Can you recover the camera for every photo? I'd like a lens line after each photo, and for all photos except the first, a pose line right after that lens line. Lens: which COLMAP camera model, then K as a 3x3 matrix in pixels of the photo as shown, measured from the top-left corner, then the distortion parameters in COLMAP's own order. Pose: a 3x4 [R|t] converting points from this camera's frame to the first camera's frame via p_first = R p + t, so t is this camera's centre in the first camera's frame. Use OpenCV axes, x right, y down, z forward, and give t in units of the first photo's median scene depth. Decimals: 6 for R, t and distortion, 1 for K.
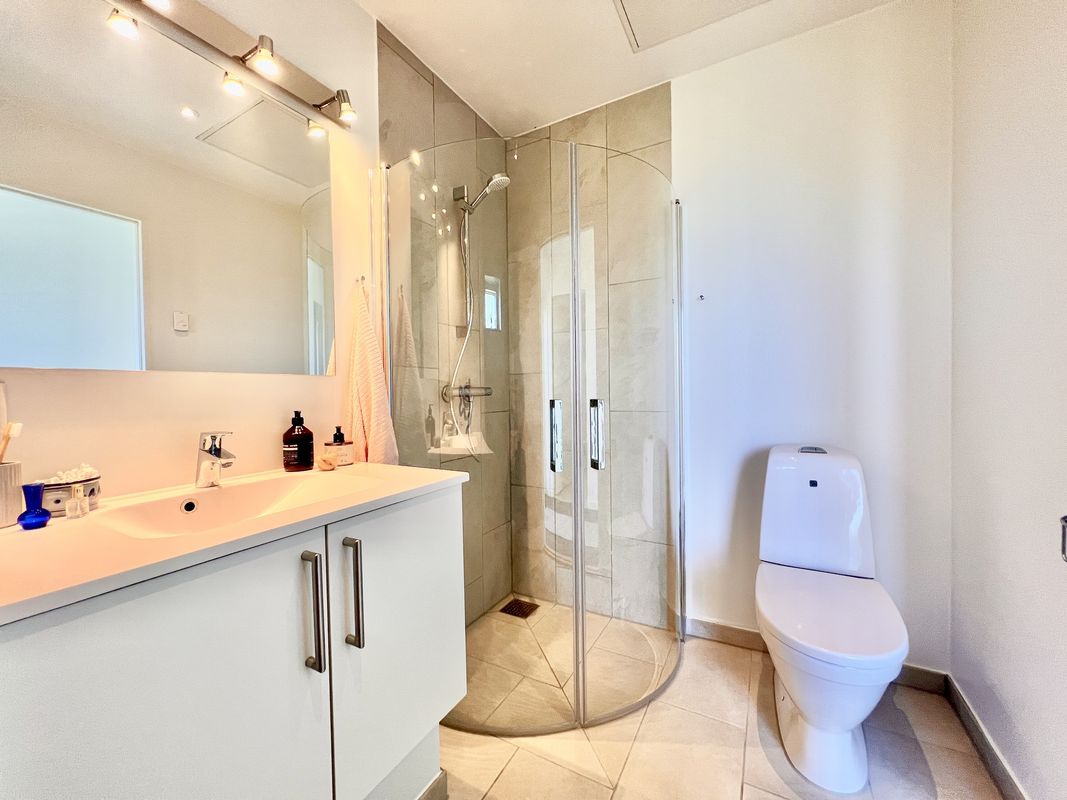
lens RADIAL K [[410.9, 0, 554.1], [0, 410.9, 396.1], [0, 0, 1]] dist [-0.002092, -0.000104]
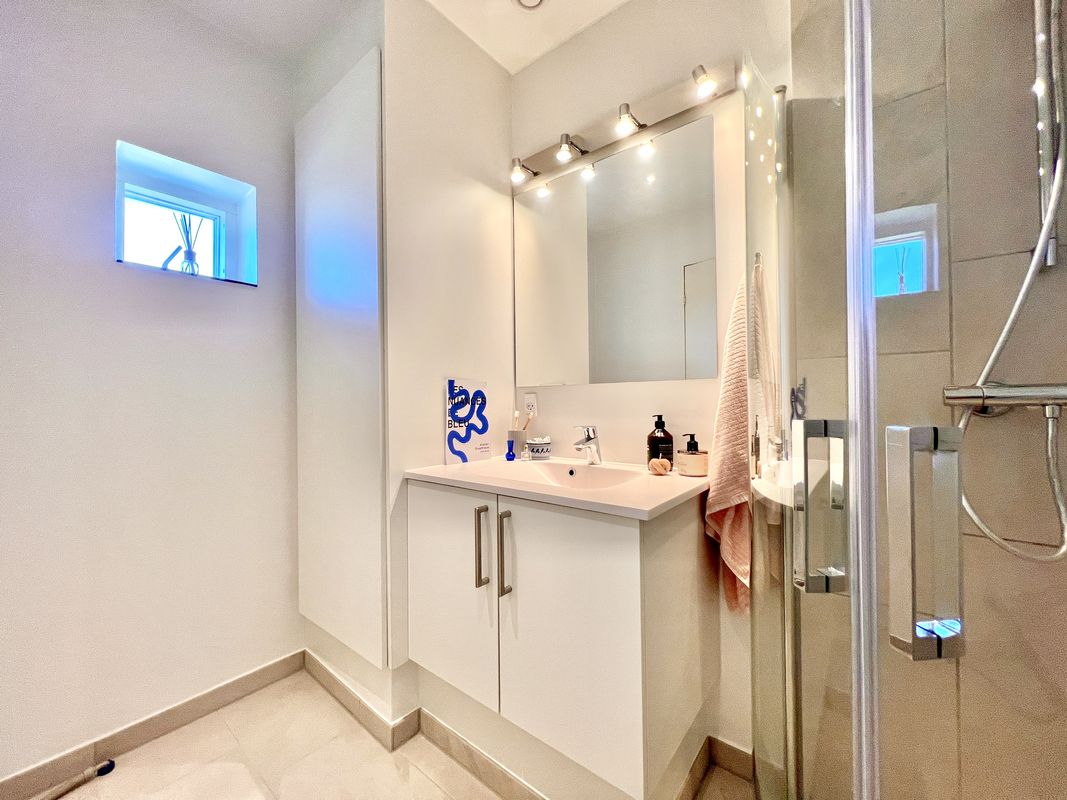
lens RADIAL K [[426.8, 0, 533.5], [0, 426.8, 400.0], [0, 0, 1]] dist [-0.002928, -0.000068]
pose [[-0.180023, 0.008980, -0.983621, 0.487310], [-0.006382, 0.999927, 0.010297, -0.011743], [0.983642, 0.008132, -0.179953, 0.801402]]
